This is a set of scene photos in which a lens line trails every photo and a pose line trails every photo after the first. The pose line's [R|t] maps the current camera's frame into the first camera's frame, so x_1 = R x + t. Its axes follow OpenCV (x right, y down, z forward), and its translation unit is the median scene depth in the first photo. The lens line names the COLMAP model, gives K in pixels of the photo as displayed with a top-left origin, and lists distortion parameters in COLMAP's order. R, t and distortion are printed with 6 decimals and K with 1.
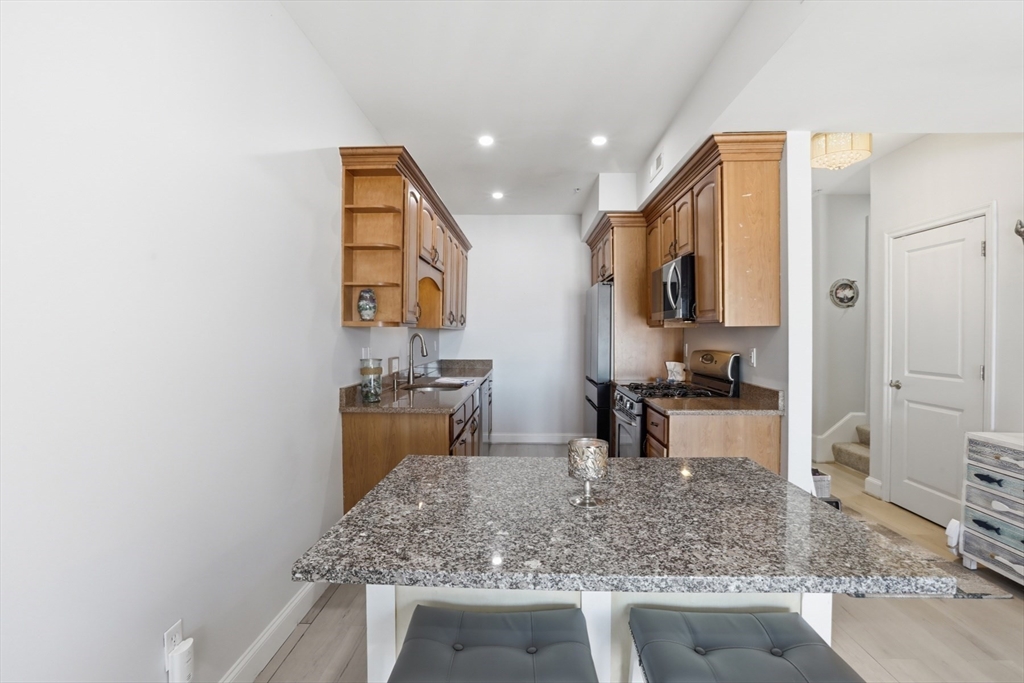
lens RADIAL K [[484.3, 0, 512.0], [0, 484.3, 341.5], [0, 0, 1]] dist [-0.062292, 0.000246]
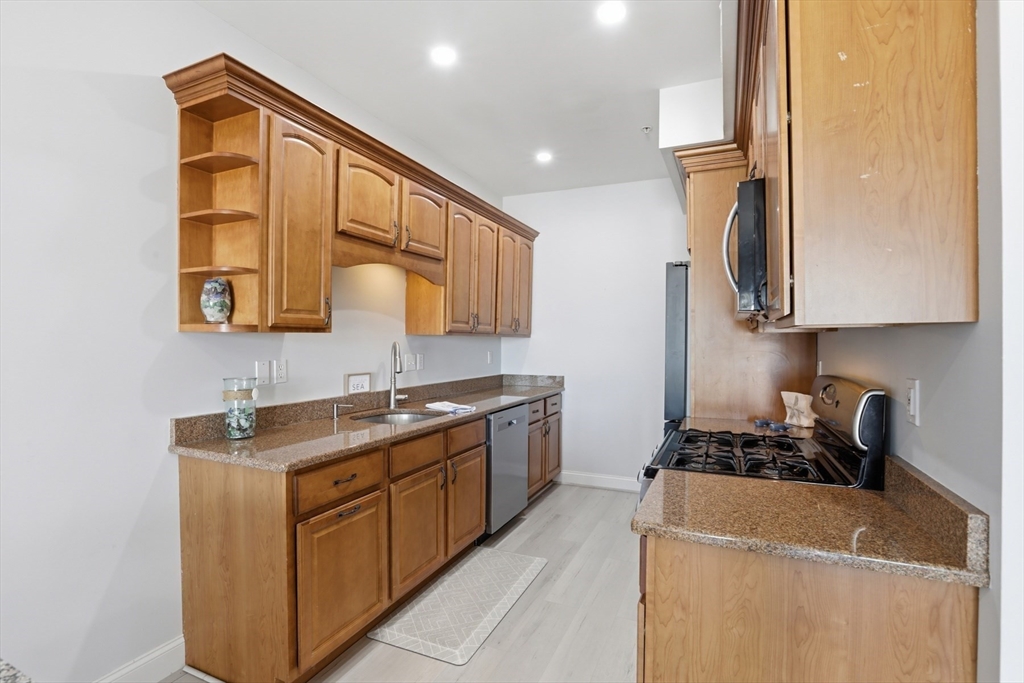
lens RADIAL K [[478.6, 0, 512.1], [0, 478.6, 346.7], [0, 0, 1]] dist [-0.019815, 0.000282]
pose [[0.926480, 0.005290, -0.376306, 0.351076], [-0.008167, 0.999948, -0.006051, -0.009003], [0.376254, 0.008679, 0.926476, 0.514835]]
